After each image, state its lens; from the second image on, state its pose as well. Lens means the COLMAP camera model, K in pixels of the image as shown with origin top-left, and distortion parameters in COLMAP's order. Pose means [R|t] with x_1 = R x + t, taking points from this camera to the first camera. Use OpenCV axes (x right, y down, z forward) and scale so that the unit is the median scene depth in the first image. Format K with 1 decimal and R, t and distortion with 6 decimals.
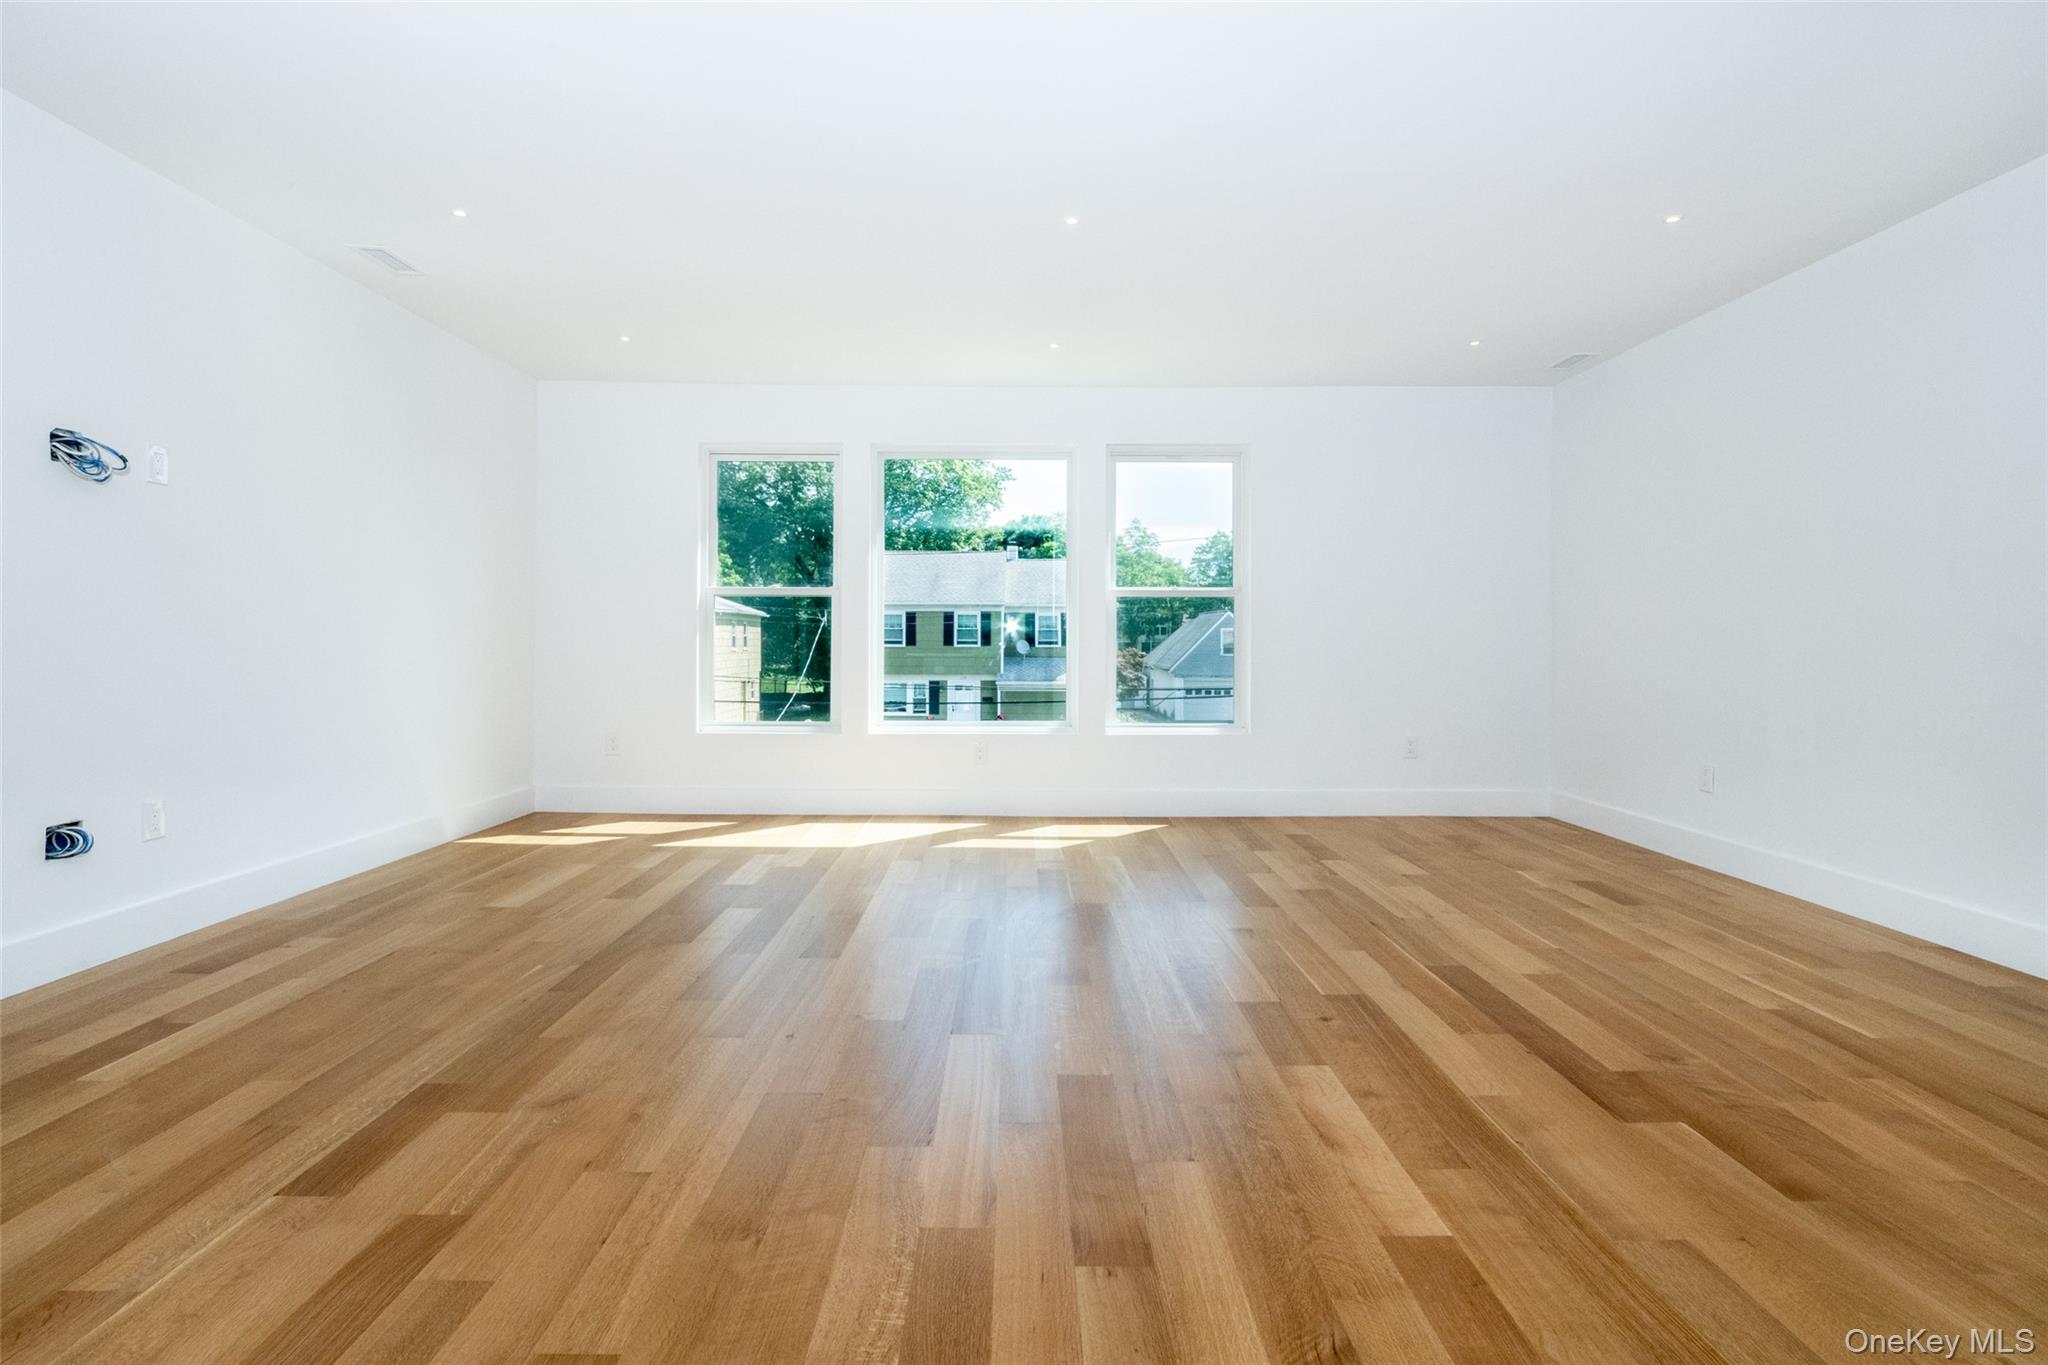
lens RADIAL K [[978.3, 0, 995.4], [0, 978.3, 647.5], [0, 0, 1]] dist [-0.003392, 0.003654]
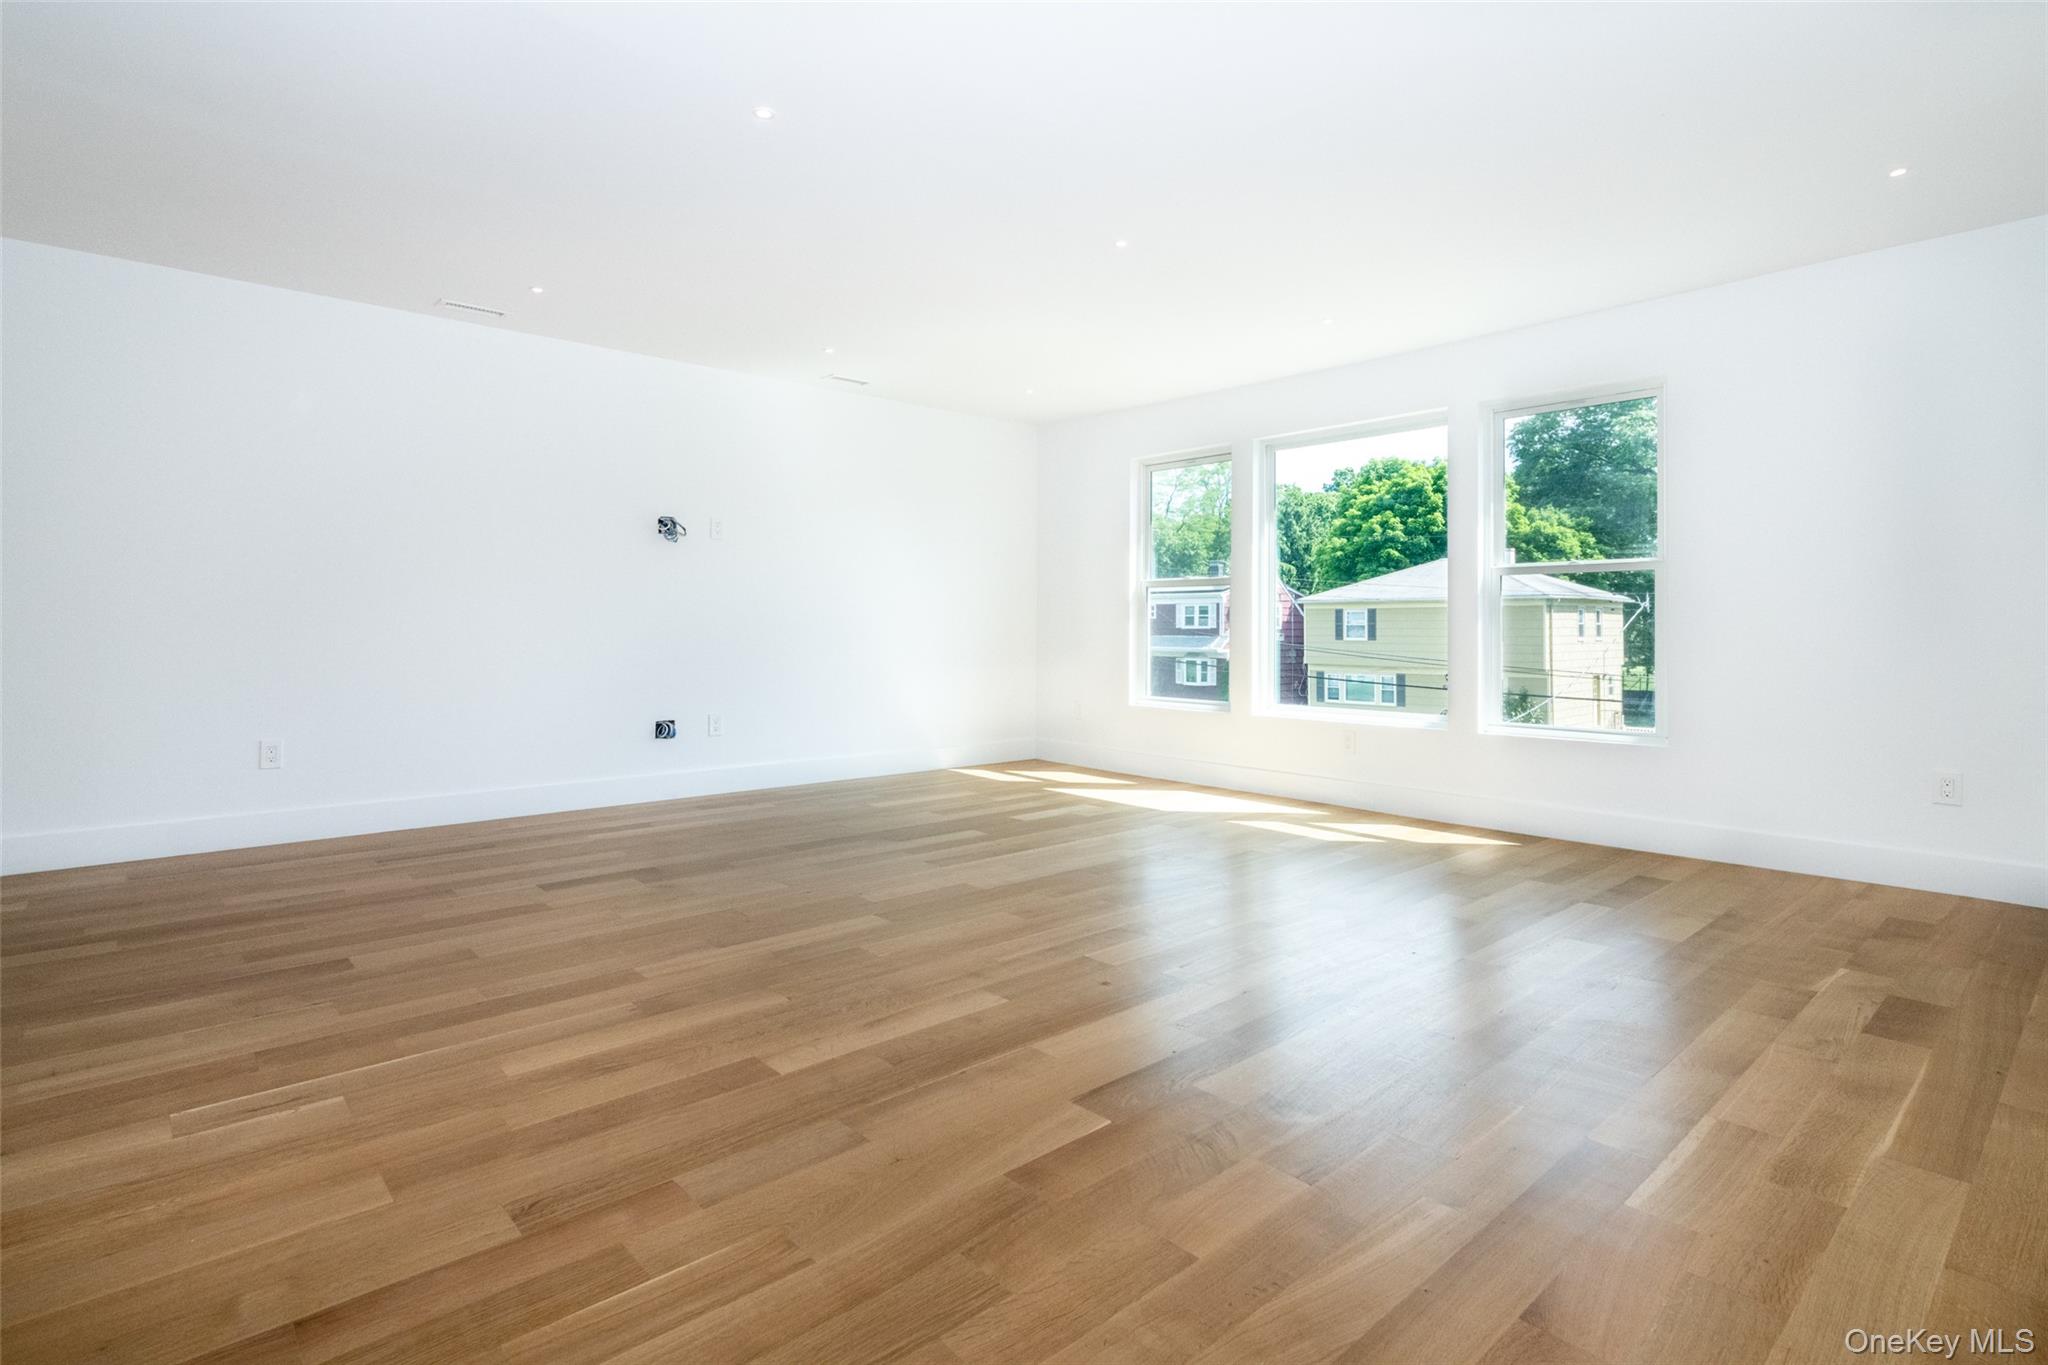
lens RADIAL K [[978.3, 0, 995.4], [0, 978.3, 647.5], [0, 0, 1]] dist [-0.003392, 0.003654]
pose [[0.669757, 0.011763, -0.742487, 0.775950], [-0.004058, 0.999918, 0.012181, 0.008701], [0.742569, -0.005145, 0.669750, 0.165742]]
